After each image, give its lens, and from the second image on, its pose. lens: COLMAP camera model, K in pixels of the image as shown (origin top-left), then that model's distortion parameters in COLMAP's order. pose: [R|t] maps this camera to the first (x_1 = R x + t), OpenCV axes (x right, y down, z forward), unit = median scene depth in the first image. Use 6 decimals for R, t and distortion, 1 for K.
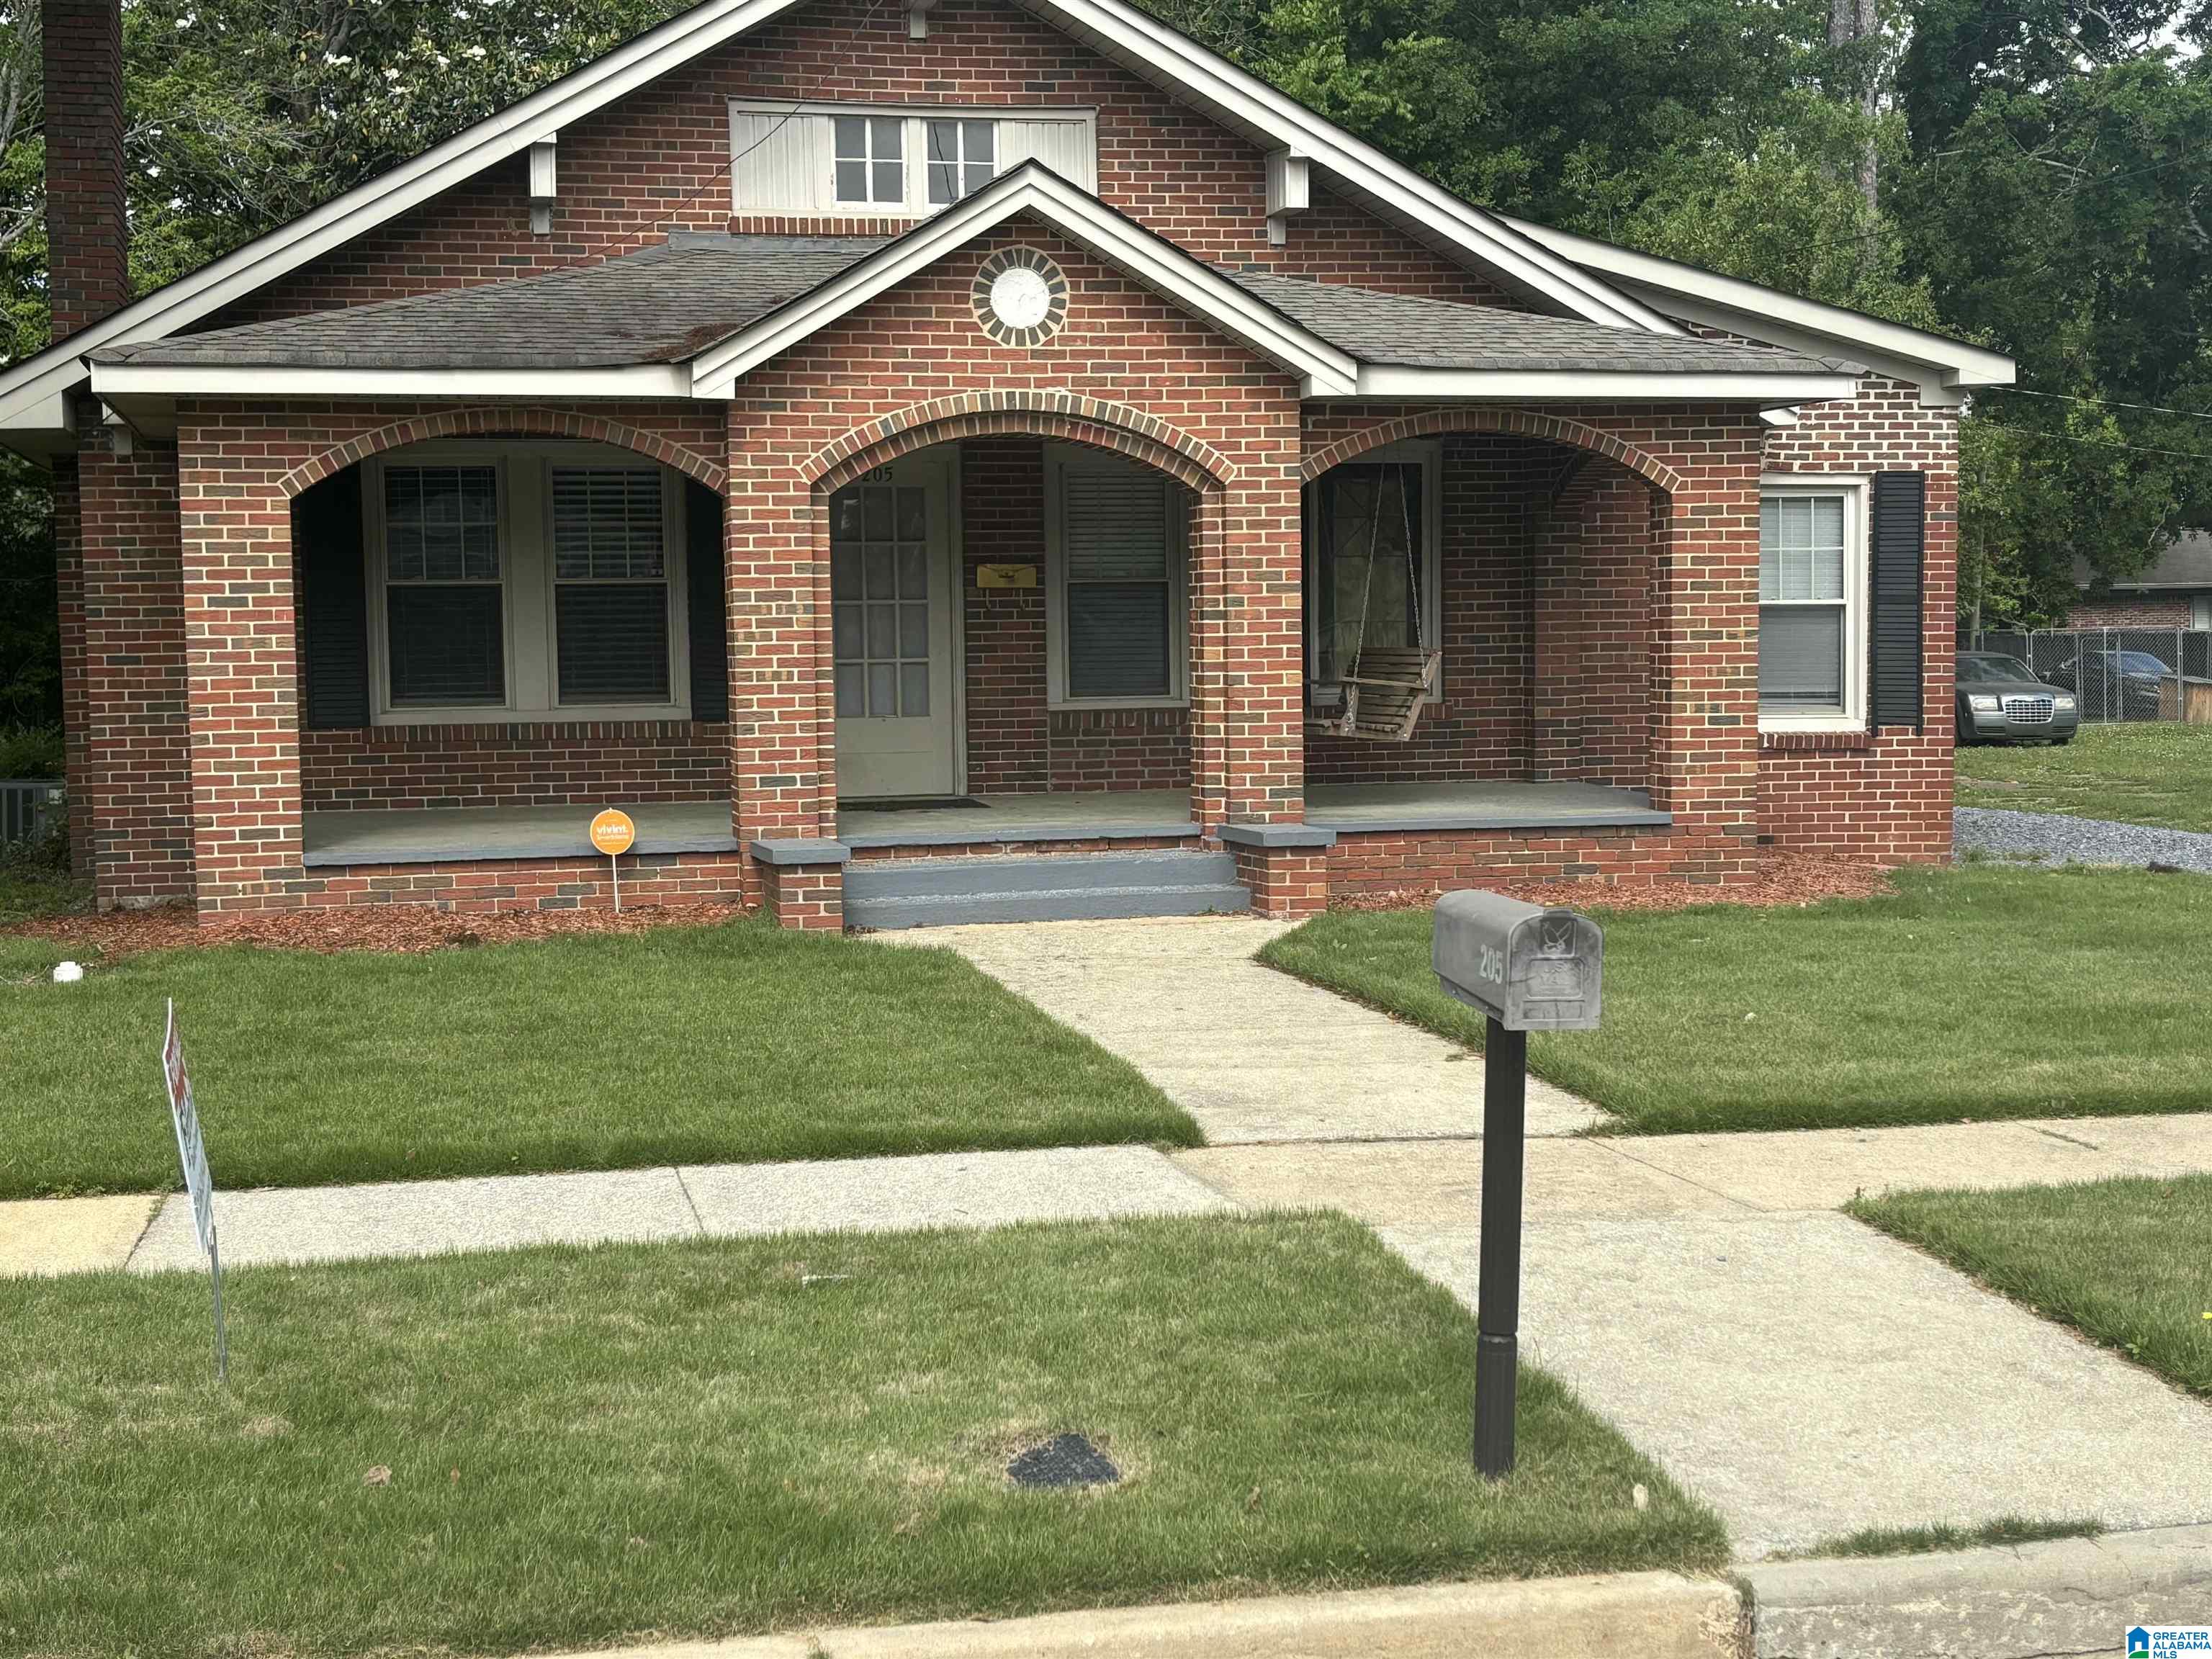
lens RADIAL K [[3080.2, 0, 1106.0], [0, 3080.2, 829.5], [0, 0, 1]] dist [0.198229, 0.022747]
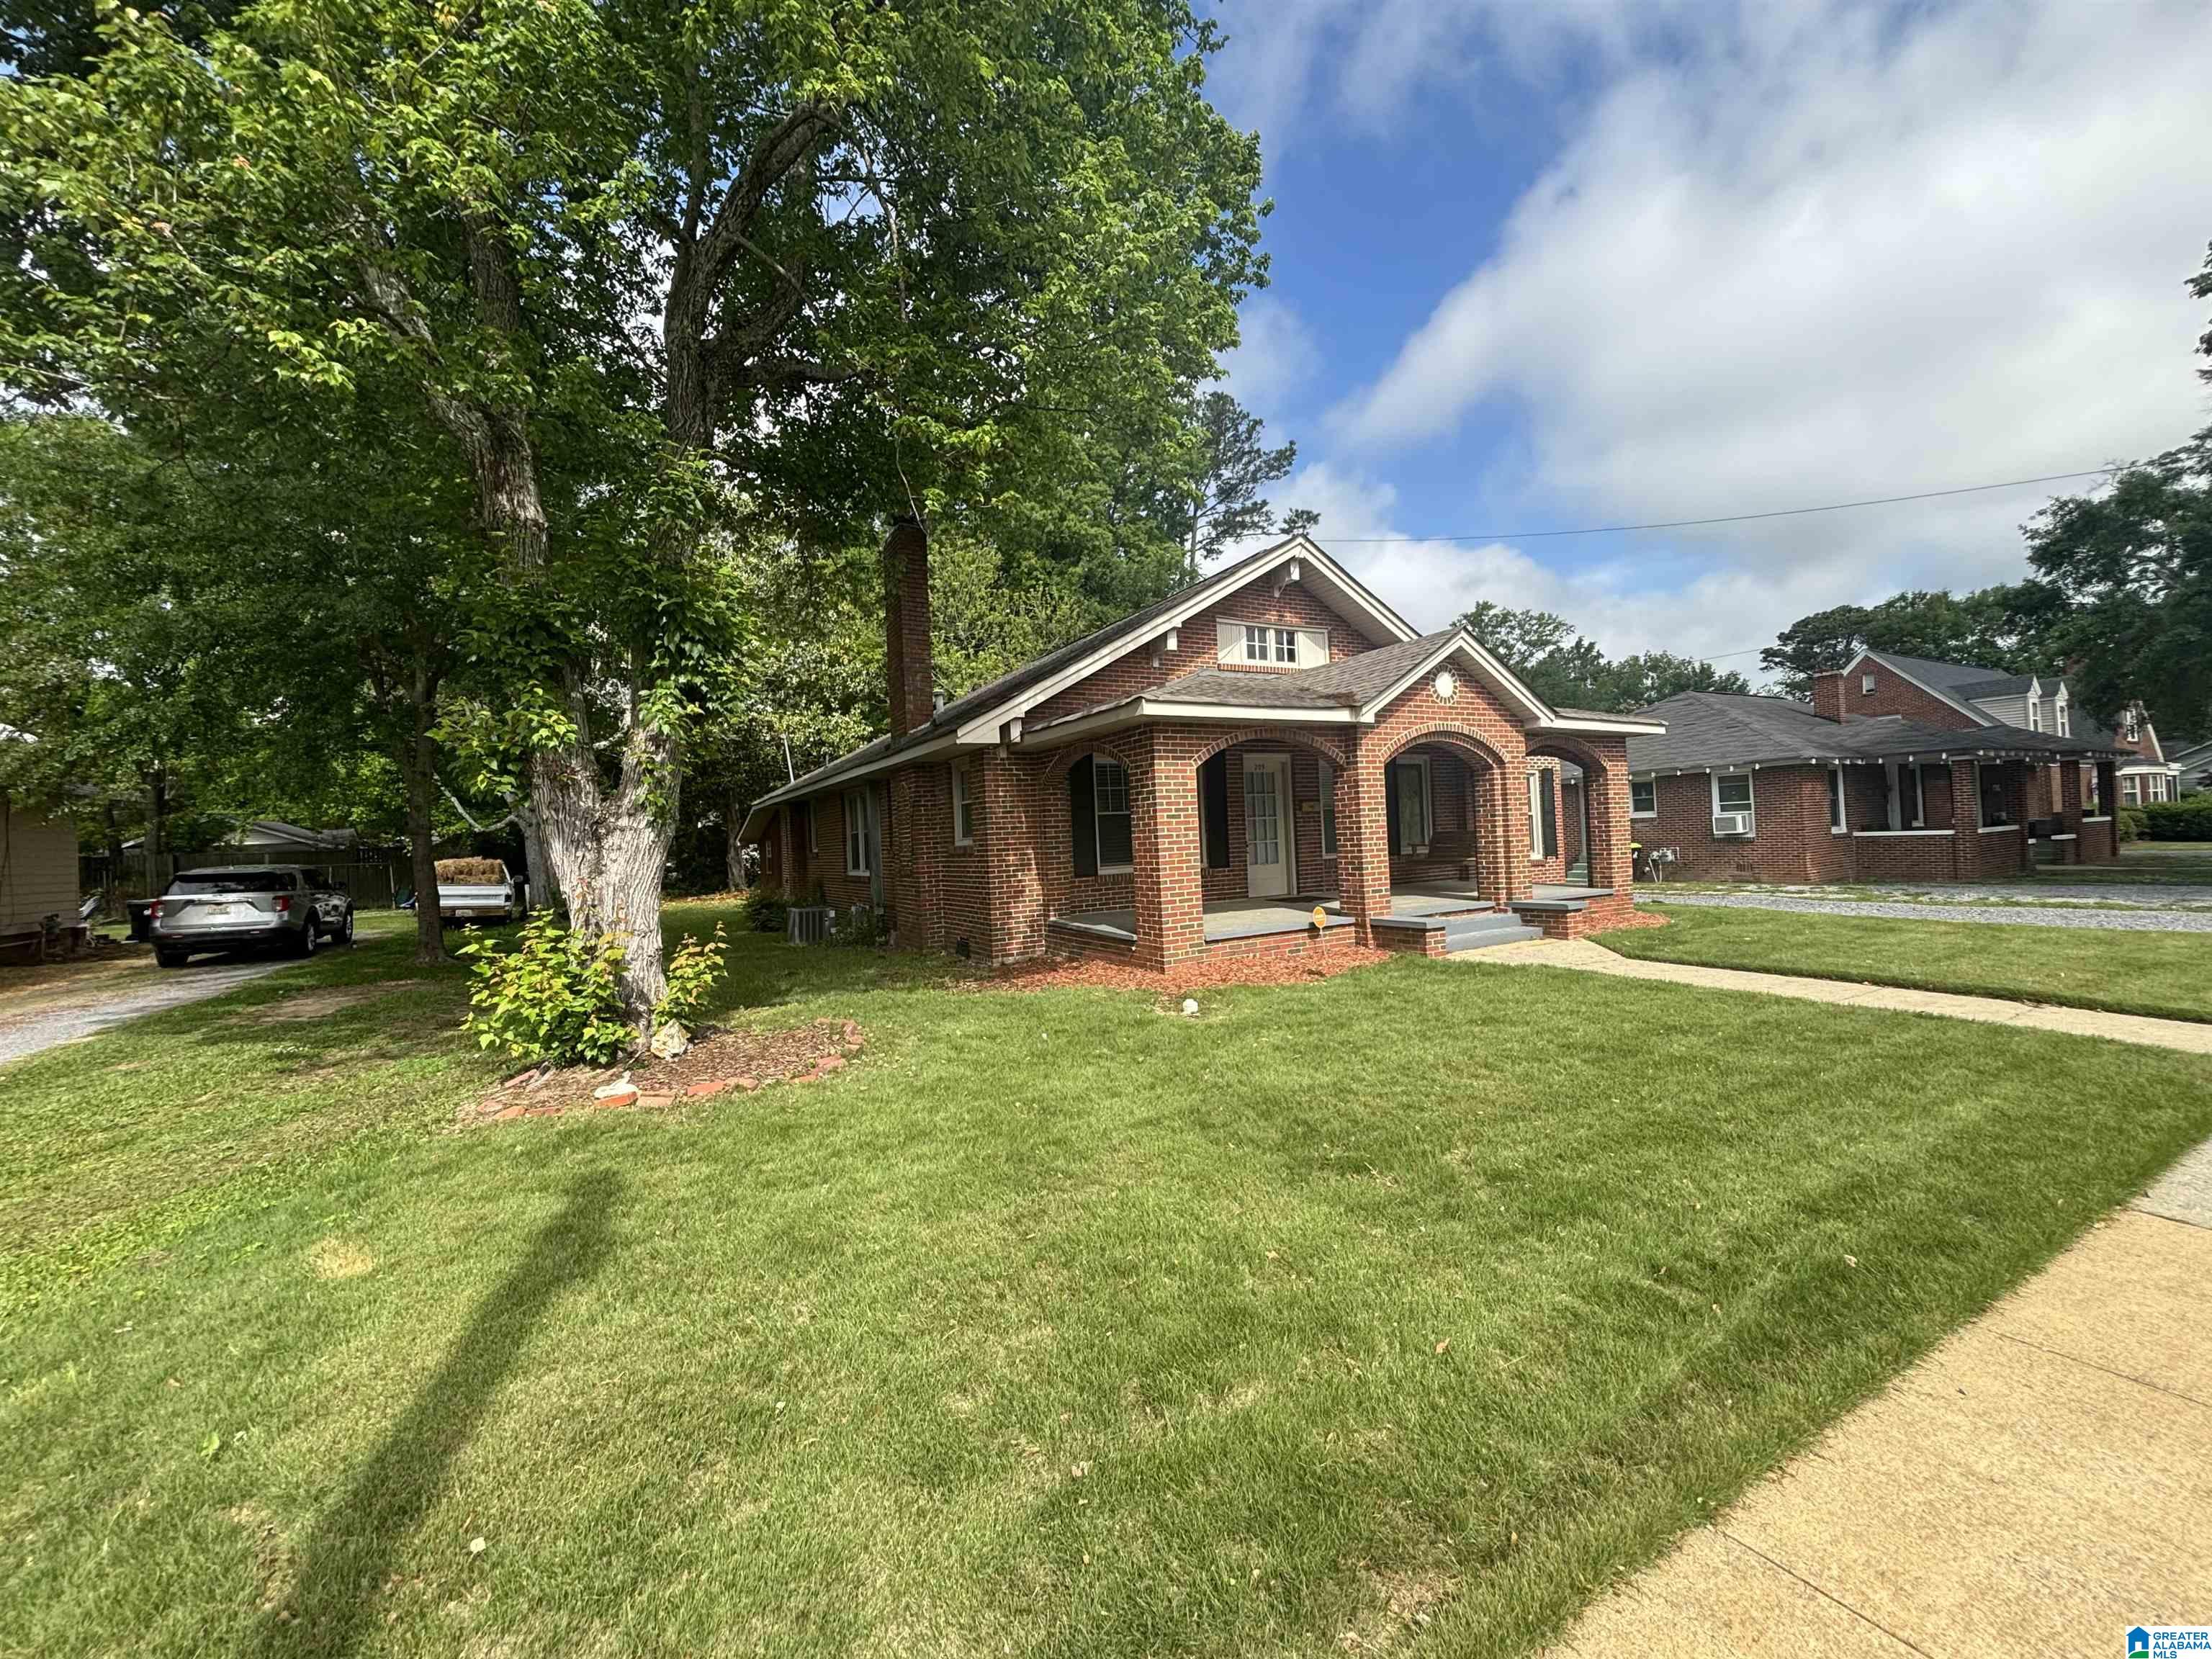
lens RADIAL K [[880.5, 0, 1106.0], [0, 880.5, 829.5], [0, 0, 1]] dist [-0.000289, -0.000005]
pose [[0.964478, -0.022207, 0.263227, -0.444989], [0.042435, 0.996544, -0.071413, -0.021967], [-0.260731, 0.080047, 0.962087, 0.409738]]
